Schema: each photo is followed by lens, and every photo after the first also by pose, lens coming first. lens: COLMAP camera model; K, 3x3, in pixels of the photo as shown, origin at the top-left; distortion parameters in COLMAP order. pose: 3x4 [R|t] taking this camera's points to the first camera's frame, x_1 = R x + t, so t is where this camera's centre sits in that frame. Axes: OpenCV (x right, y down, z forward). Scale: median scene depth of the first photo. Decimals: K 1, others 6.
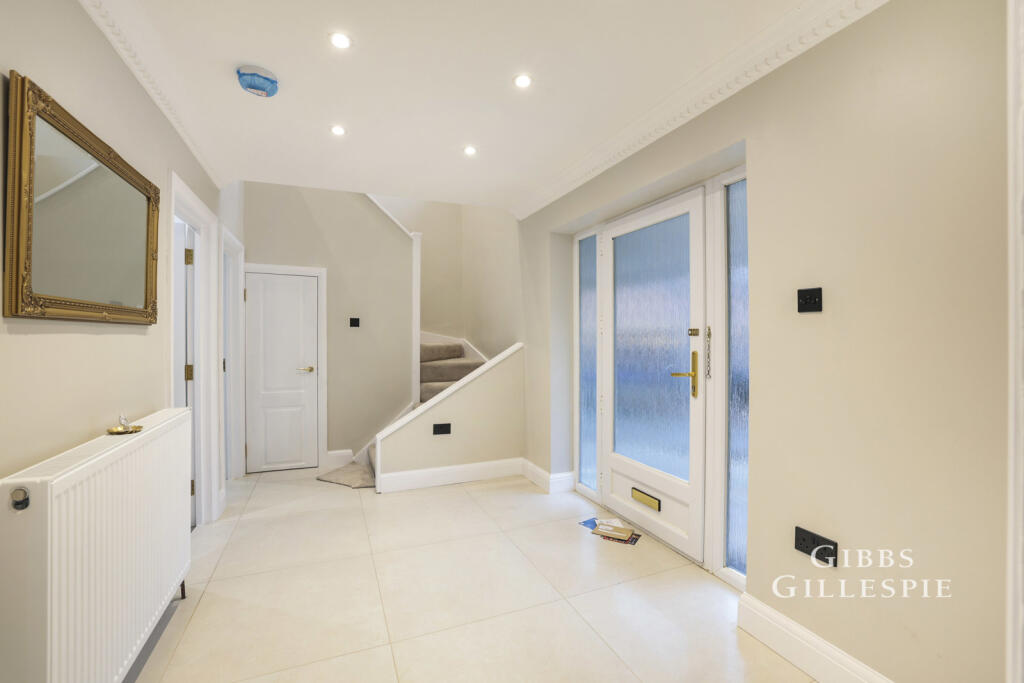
lens RADIAL K [[437.1, 0, 514.7], [0, 437.1, 338.7], [0, 0, 1]] dist [-0.027053, -0.000010]
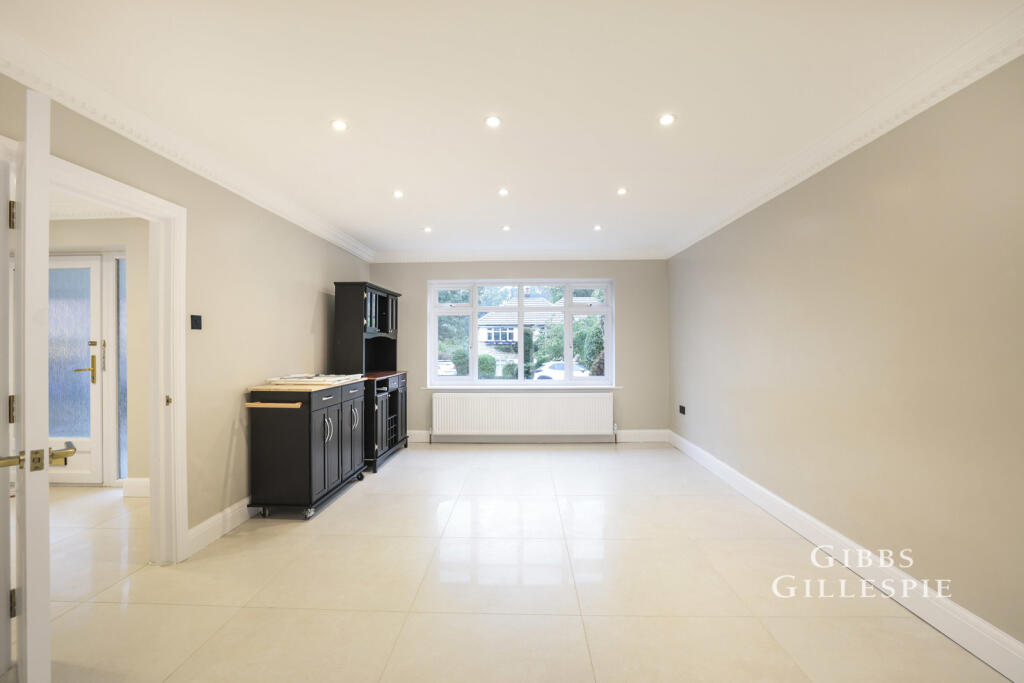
lens RADIAL K [[437.1, 0, 517.2], [0, 437.1, 346.2], [0, 0, 1]] dist [-0.027053, -0.000010]
pose [[0.392225, 0.001710, 0.919868, -0.435225], [0.004454, 0.999983, -0.003758, 0.008651], [-0.919858, 0.005571, 0.392211, -1.098175]]
